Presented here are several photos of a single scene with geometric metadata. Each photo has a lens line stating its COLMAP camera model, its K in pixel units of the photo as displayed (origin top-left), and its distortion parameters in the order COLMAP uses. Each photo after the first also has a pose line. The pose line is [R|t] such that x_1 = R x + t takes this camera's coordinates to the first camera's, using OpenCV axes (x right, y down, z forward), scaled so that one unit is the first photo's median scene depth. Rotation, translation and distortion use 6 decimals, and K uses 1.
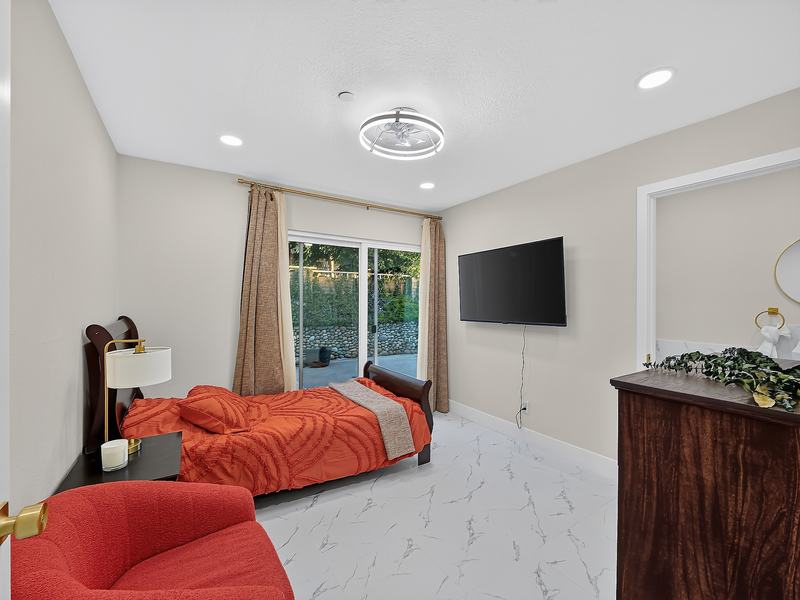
lens RADIAL K [[334.7, 0, 395.5], [0, 334.7, 300.8], [0, 0, 1]] dist [-0.013067, 0.001153]
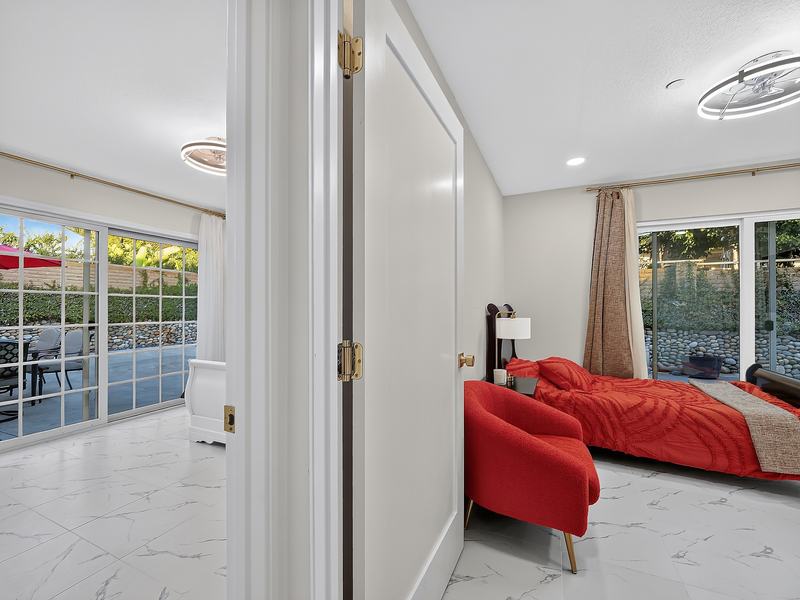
lens RADIAL K [[334.7, 0, 398.0], [0, 334.7, 306.7], [0, 0, 1]] dist [-0.013067, 0.001153]
pose [[0.527578, -0.005411, -0.849490, 0.208890], [0.001215, 0.999983, -0.005615, 0.069745], [0.849506, 0.001930, 0.527575, -0.221128]]
